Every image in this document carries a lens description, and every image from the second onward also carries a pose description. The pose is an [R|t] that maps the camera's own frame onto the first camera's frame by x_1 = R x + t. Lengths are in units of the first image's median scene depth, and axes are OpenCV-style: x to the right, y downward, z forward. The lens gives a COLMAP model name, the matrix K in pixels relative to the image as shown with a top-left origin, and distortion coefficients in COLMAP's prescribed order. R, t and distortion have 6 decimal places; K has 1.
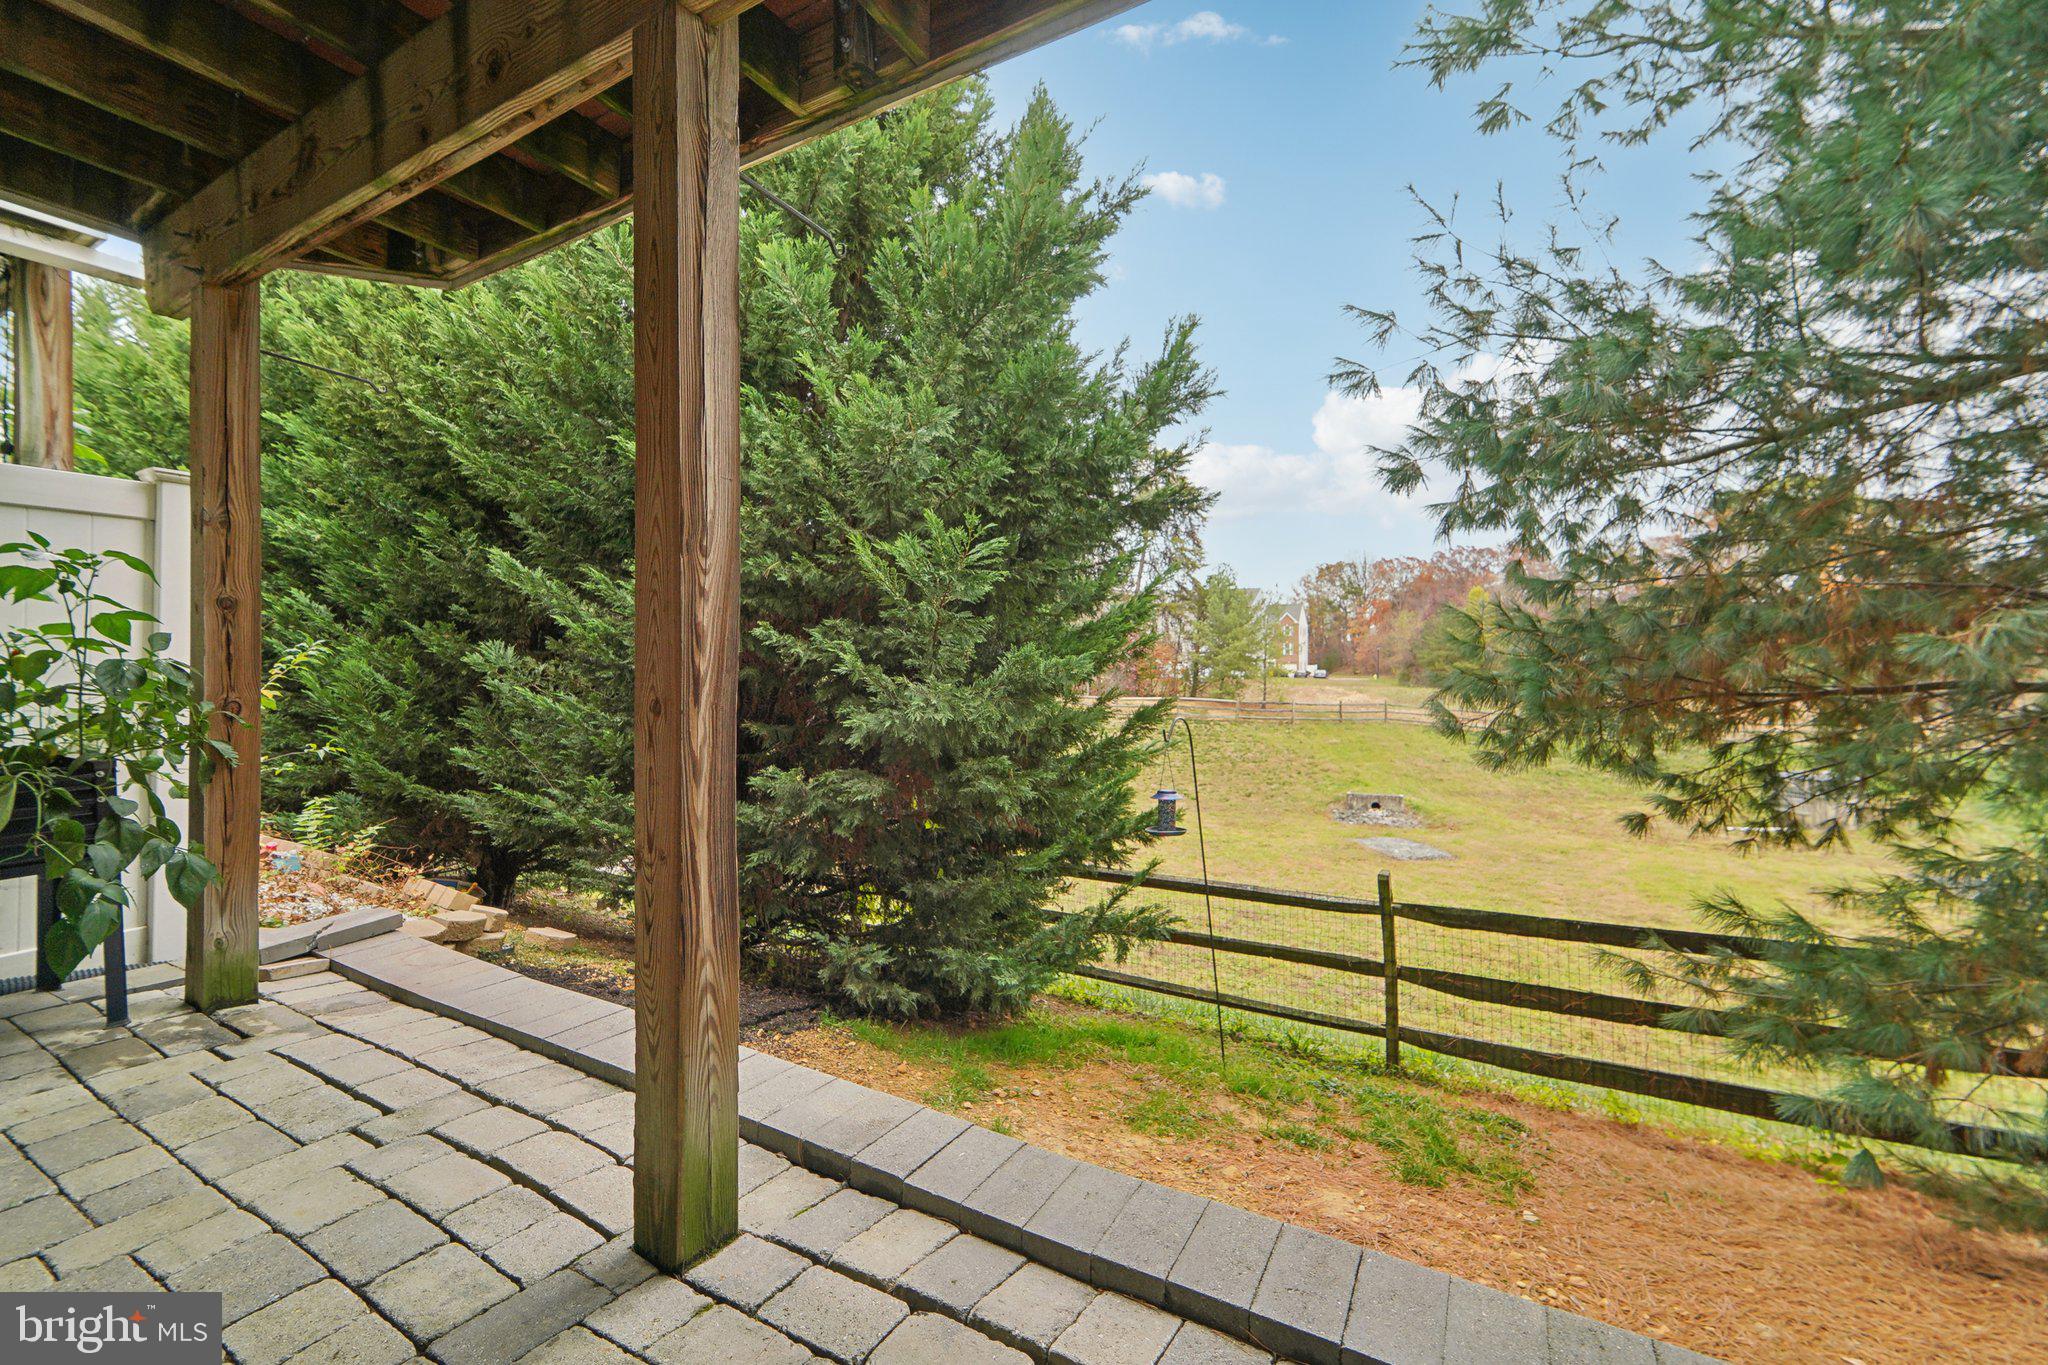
lens RADIAL K [[843.4, 0, 1039.8], [0, 843.4, 674.1], [0, 0, 1]] dist [0.000460, -0.001130]
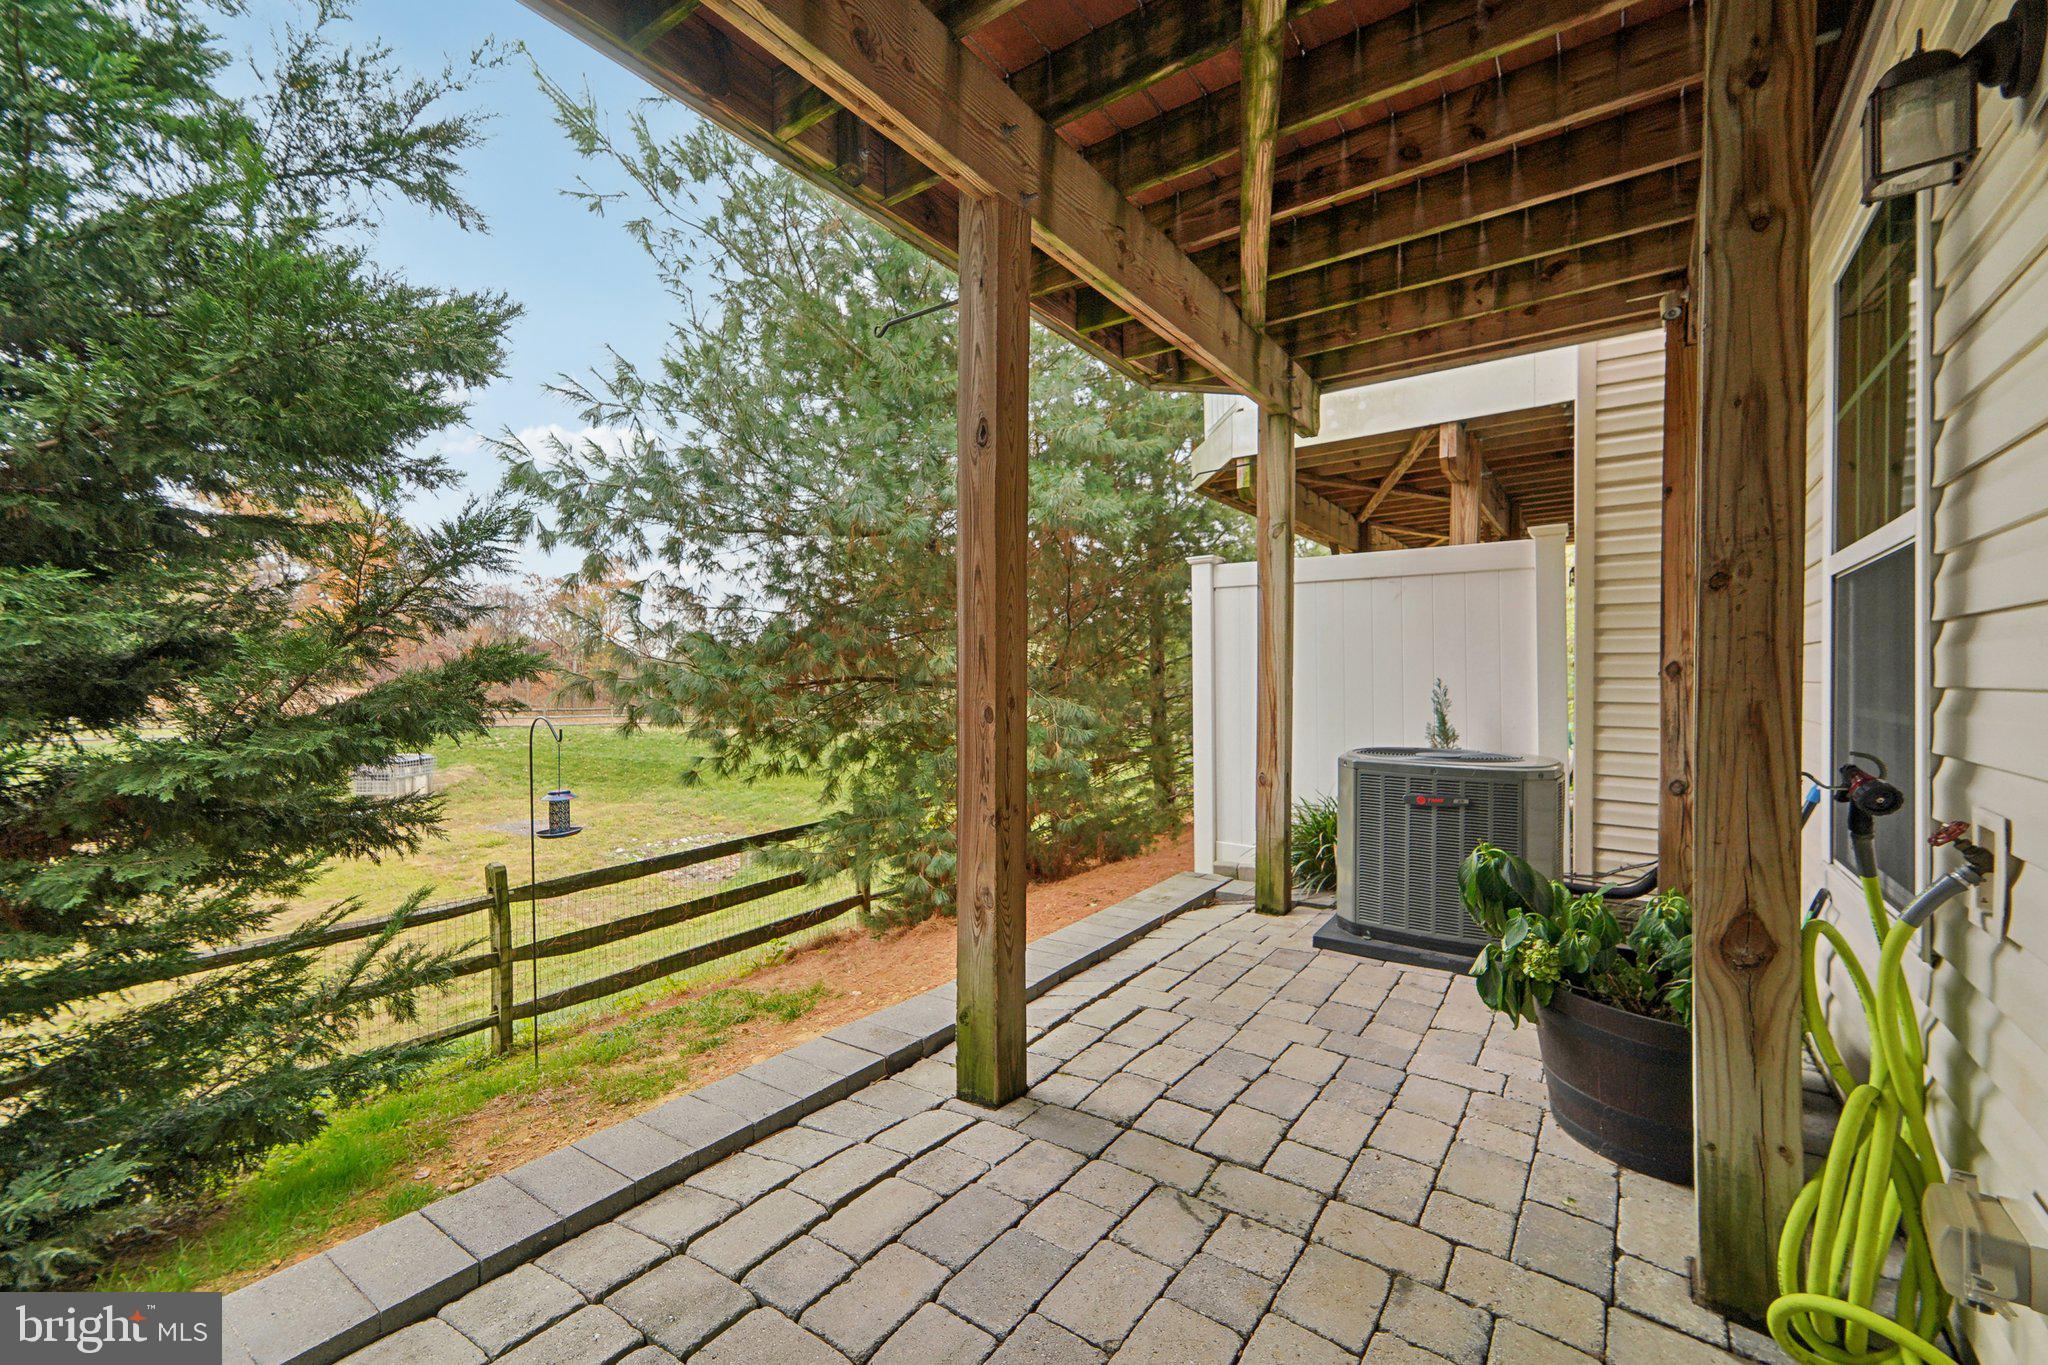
lens RADIAL K [[843.4, 0, 1035.4], [0, 843.4, 676.4], [0, 0, 1]] dist [0.000460, -0.001130]
pose [[0.097294, -0.009056, 0.995214, -0.866621], [-0.000995, 0.999957, 0.009196, -0.007484], [-0.995255, -0.001885, 0.097281, 0.389908]]
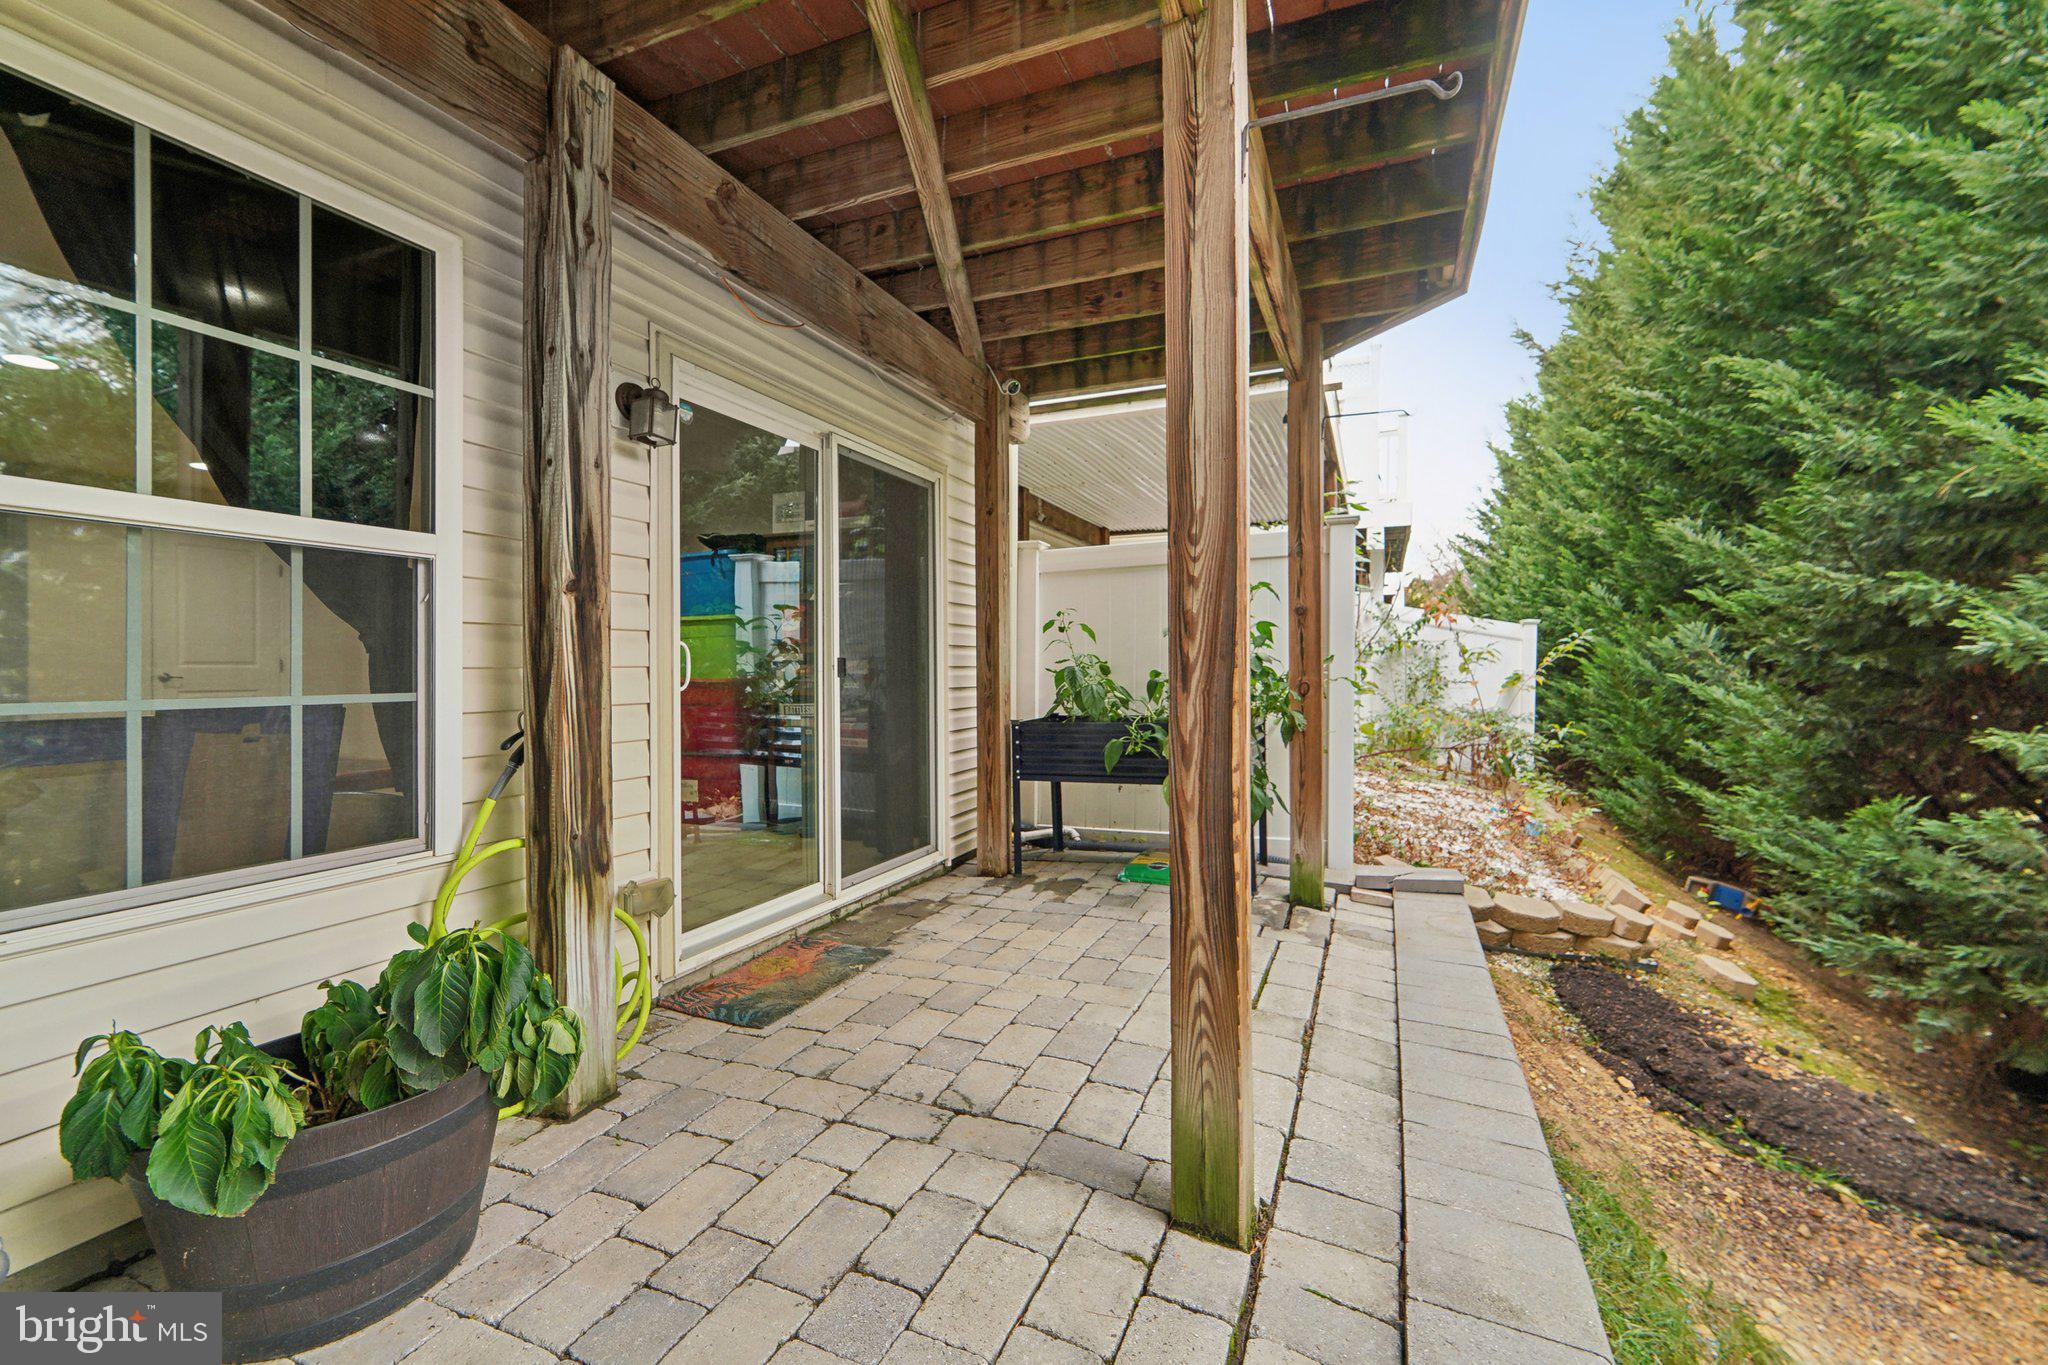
lens RADIAL K [[843.4, 0, 1016.6], [0, 843.4, 669.0], [0, 0, 1]] dist [0.000460, -0.001130]
pose [[0.097692, 0.005827, -0.995200, 0.278381], [0.002816, 0.999977, 0.006131, 0.001399], [0.995213, -0.003401, 0.097673, 0.324154]]
